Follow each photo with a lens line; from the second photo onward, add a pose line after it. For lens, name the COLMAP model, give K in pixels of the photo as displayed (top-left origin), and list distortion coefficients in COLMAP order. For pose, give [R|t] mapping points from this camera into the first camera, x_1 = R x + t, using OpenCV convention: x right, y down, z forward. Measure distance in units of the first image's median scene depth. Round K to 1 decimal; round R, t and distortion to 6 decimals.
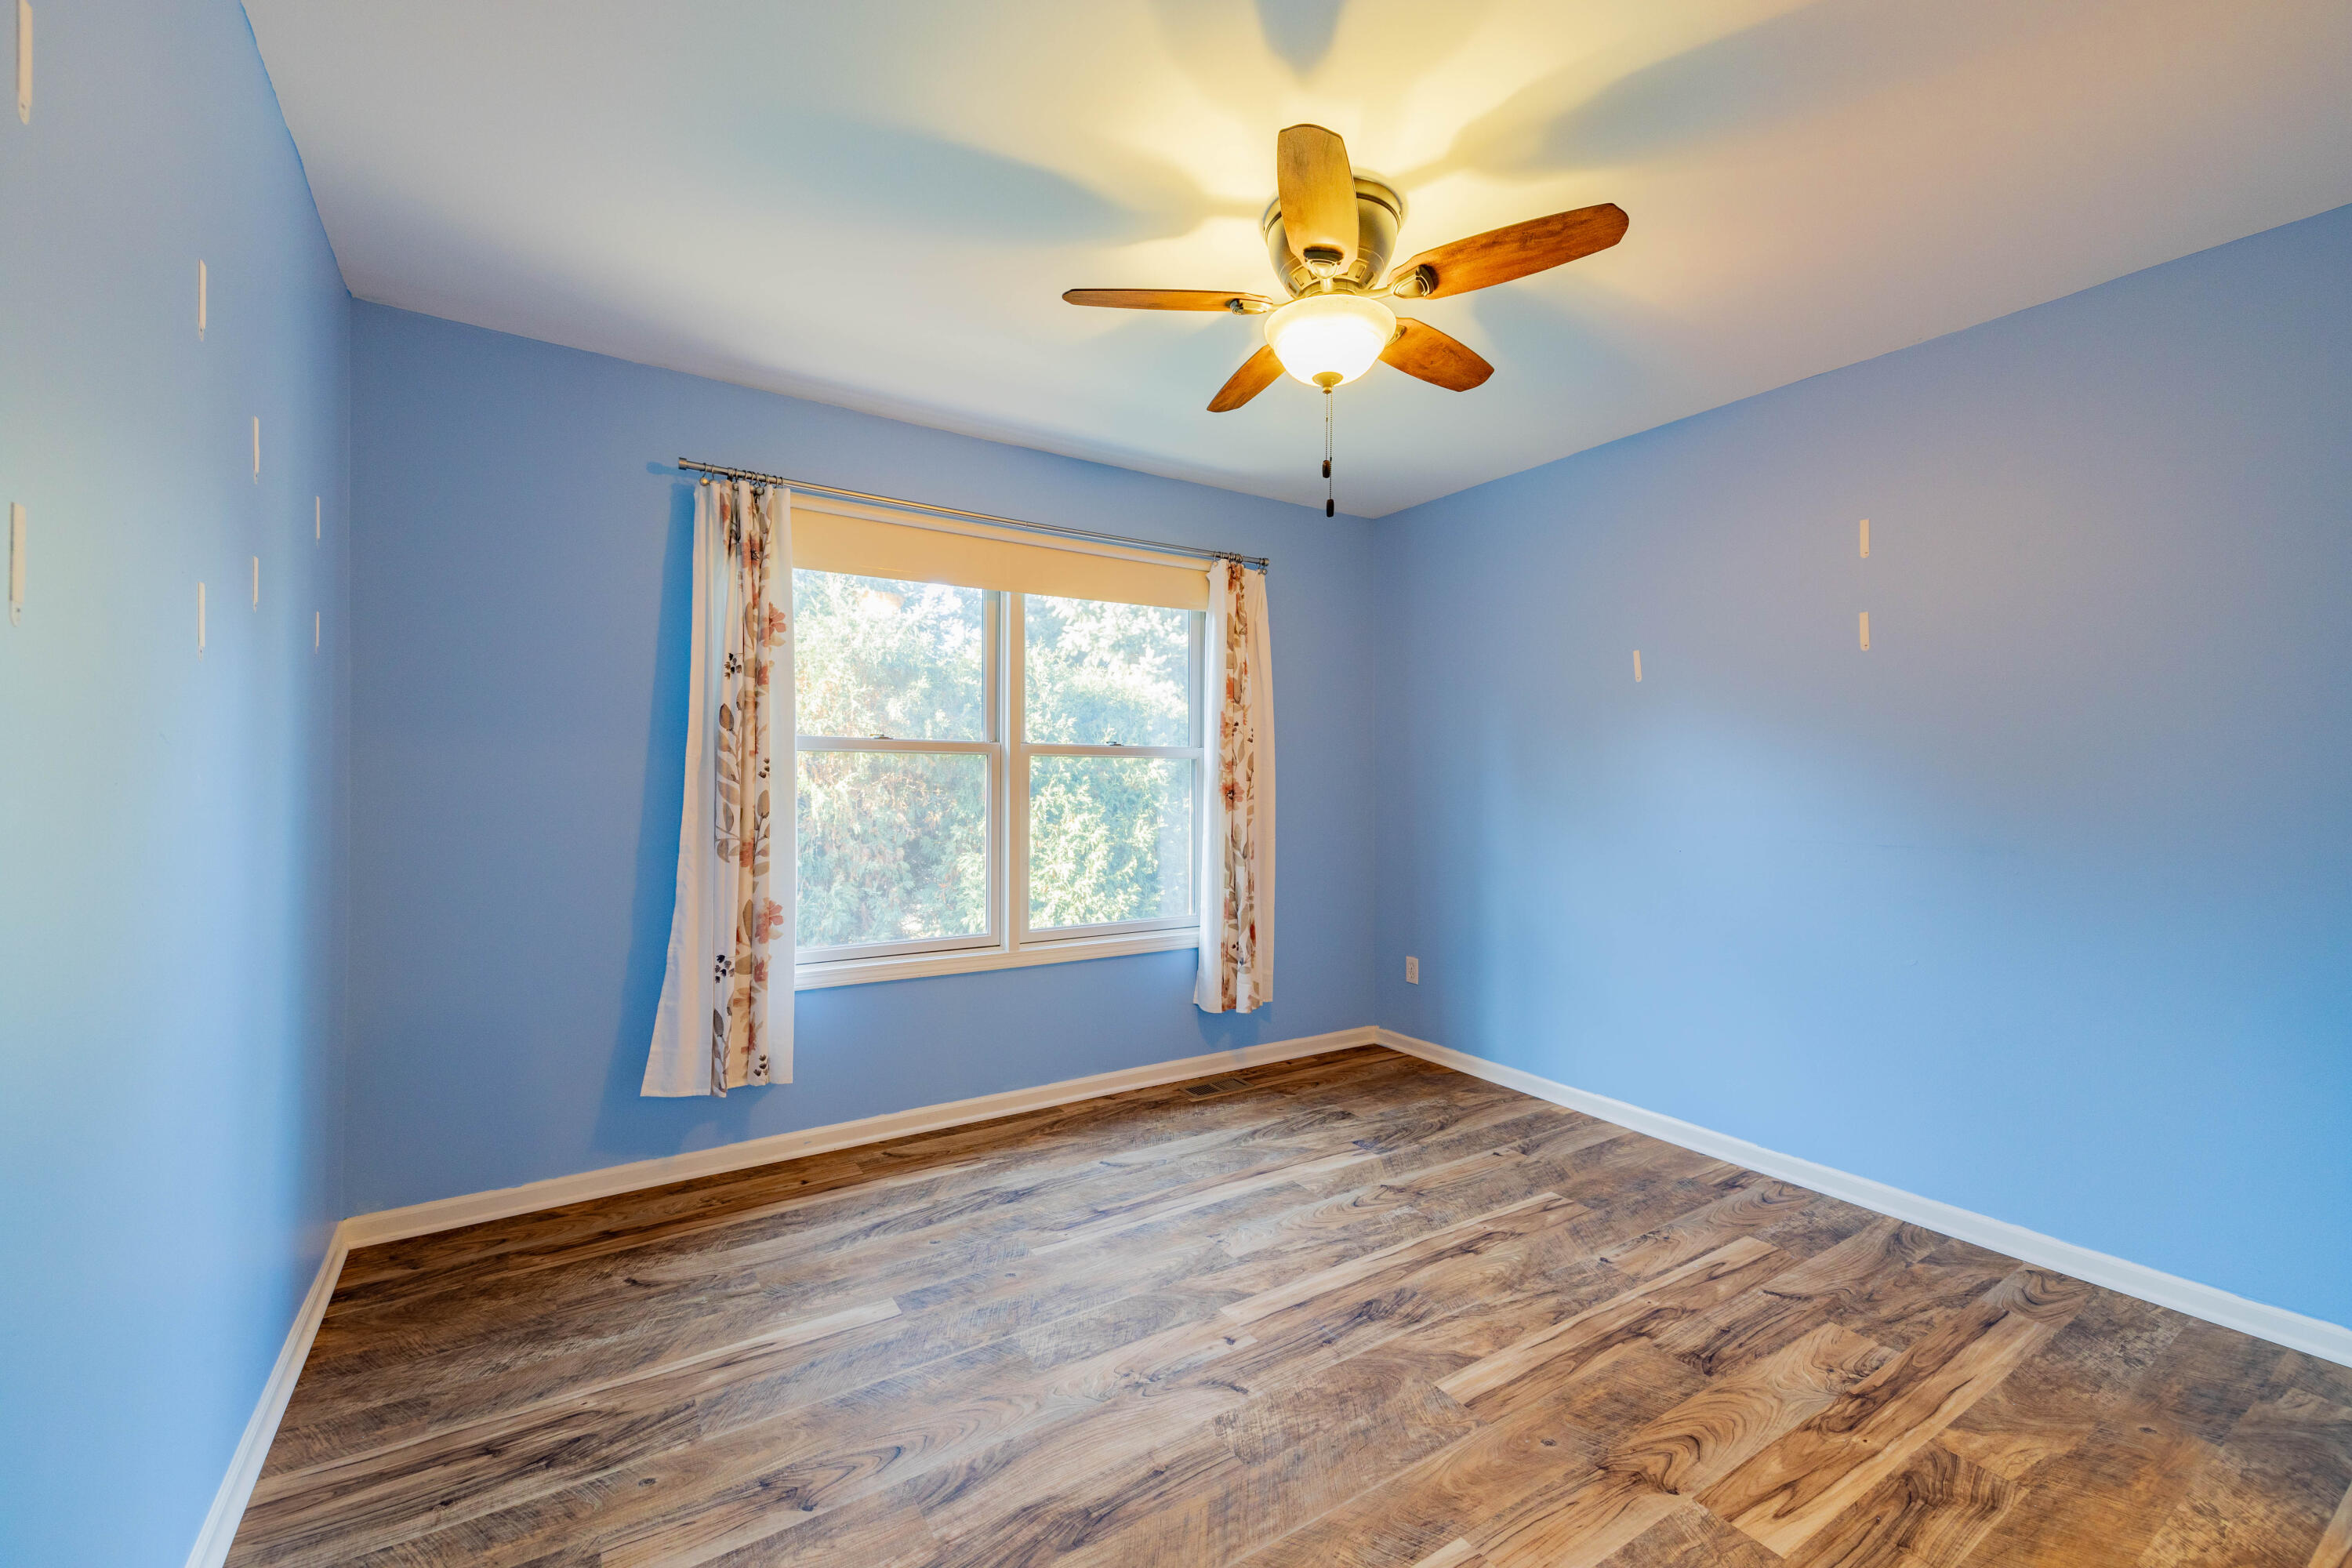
lens RADIAL K [[964.2, 0, 1168.0], [0, 964.2, 772.5], [0, 0, 1]] dist [-0.001258, -0.004186]
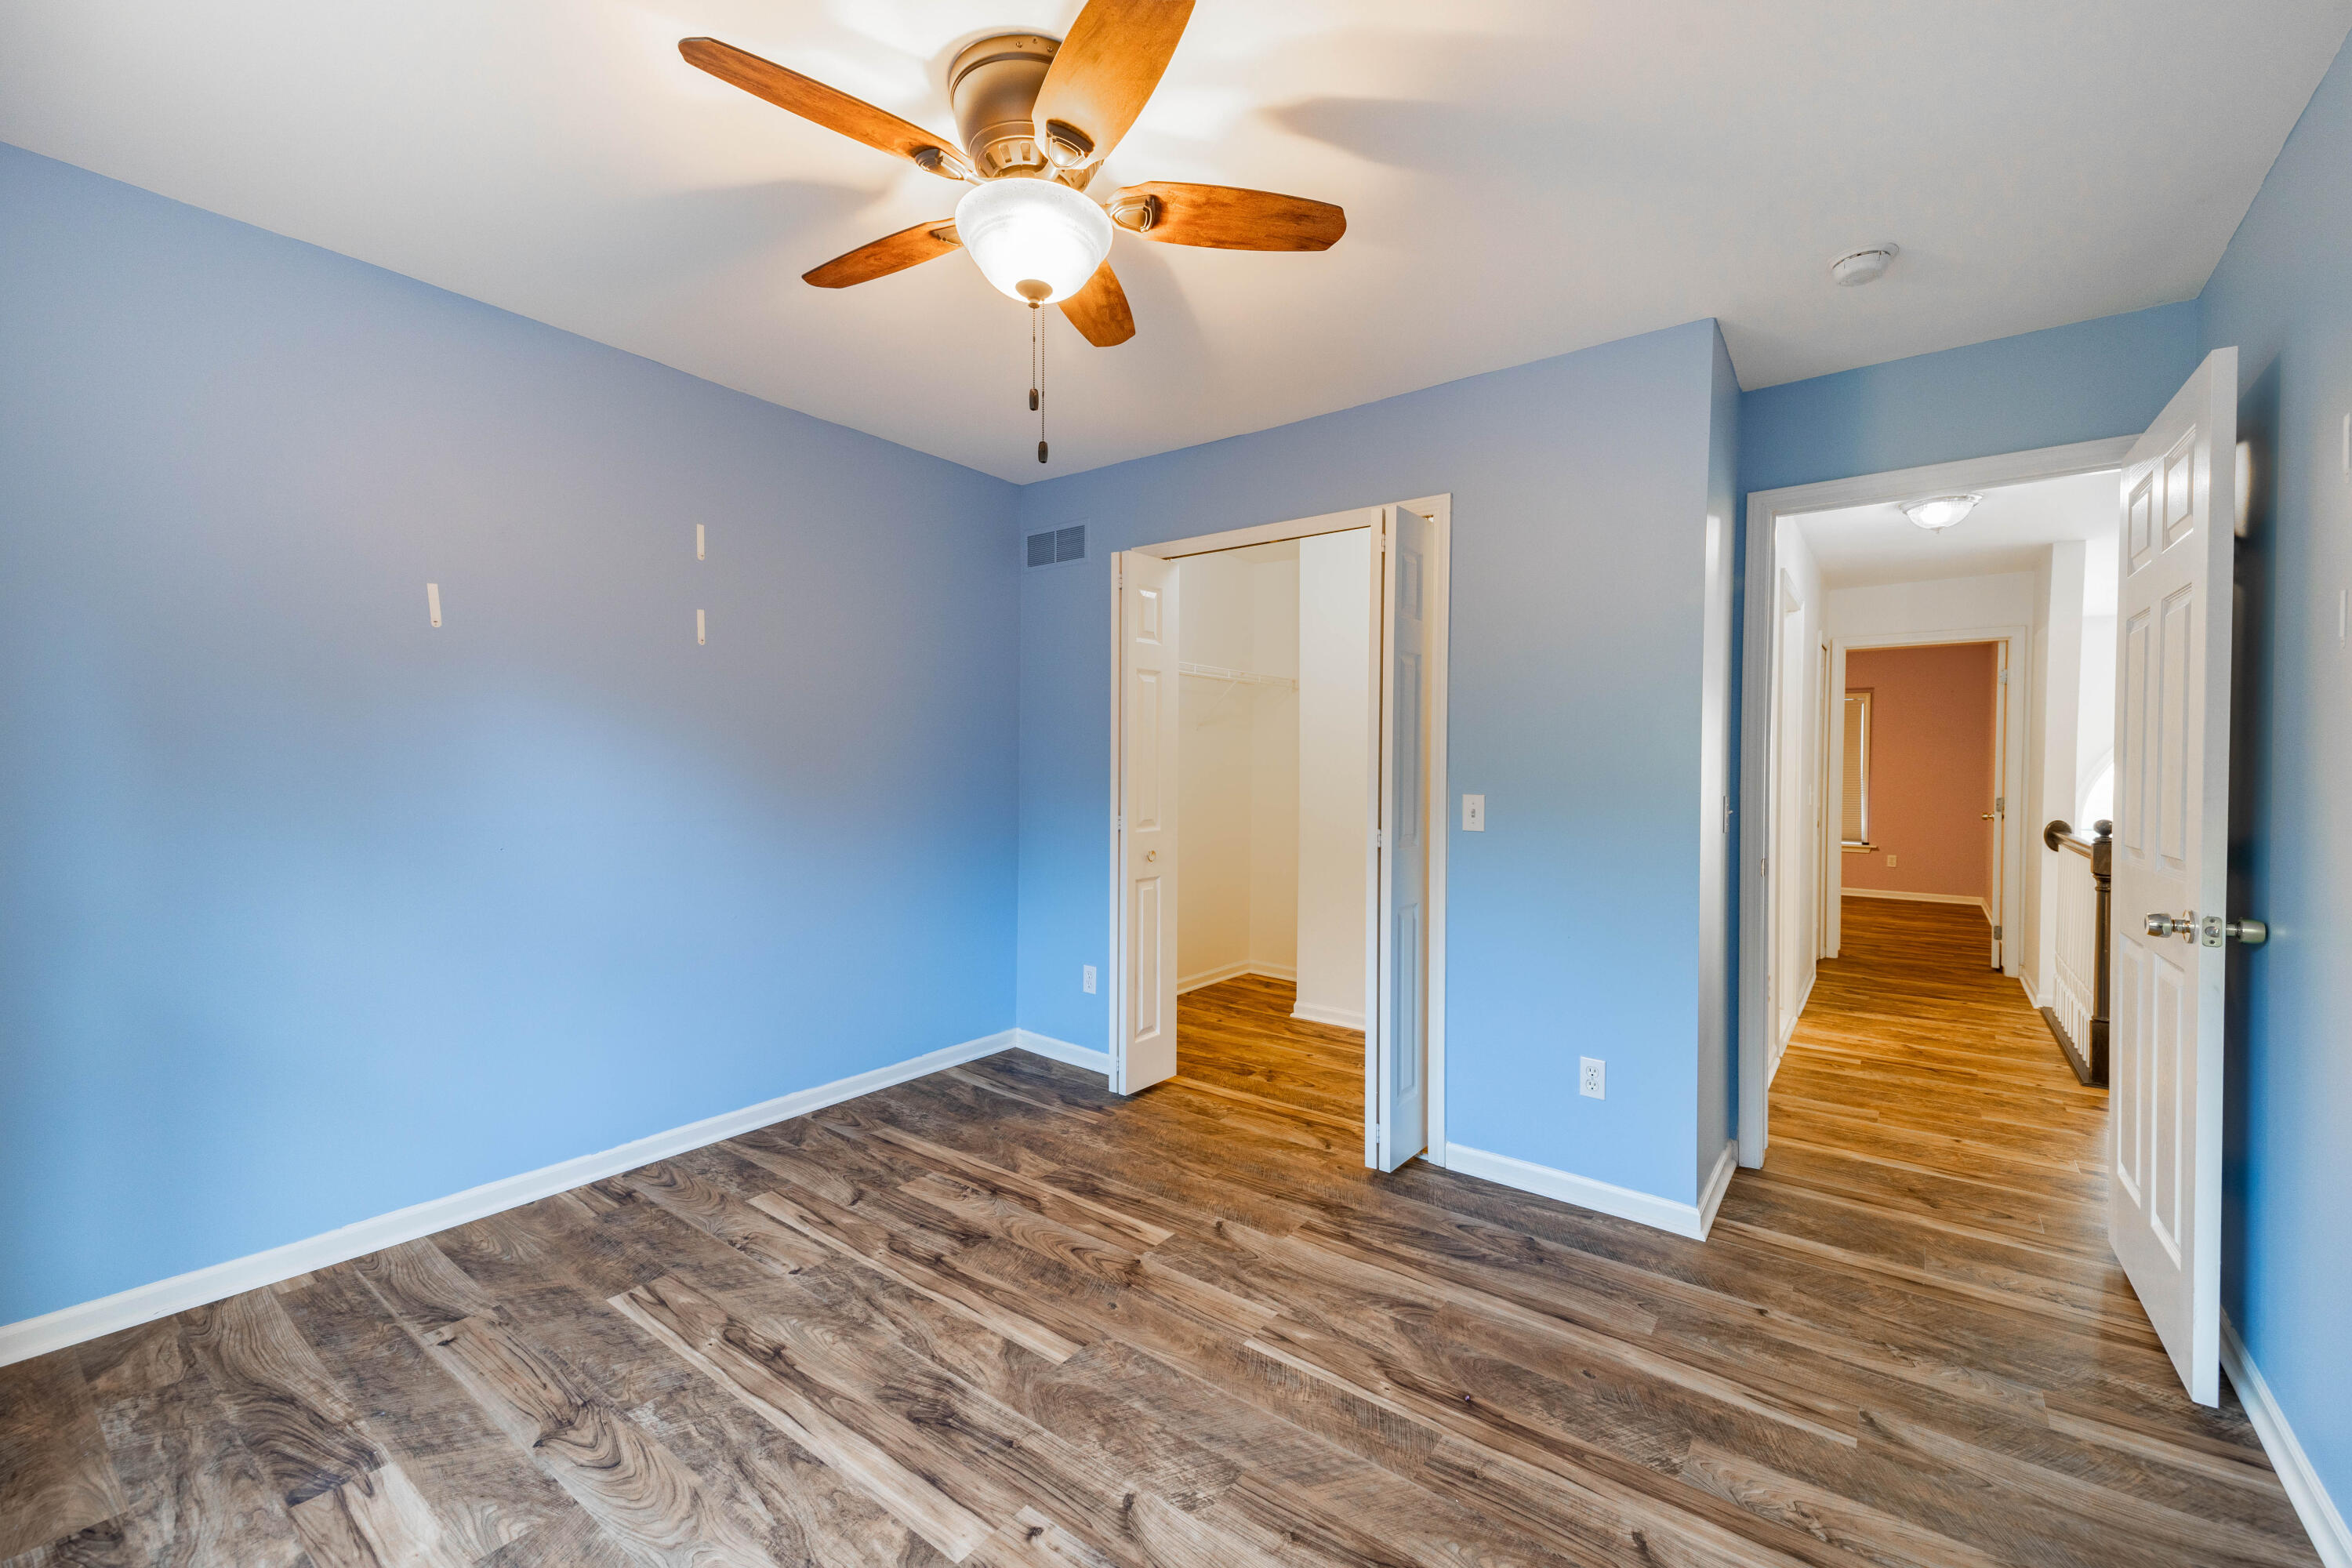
lens RADIAL K [[964.2, 0, 1173.6], [0, 964.2, 764.3], [0, 0, 1]] dist [-0.001258, -0.004186]
pose [[-0.371494, -0.012865, 0.928346, -0.571570], [-0.012329, 0.999884, 0.008922, -0.006638], [-0.928353, -0.008131, -0.371610, 1.033233]]
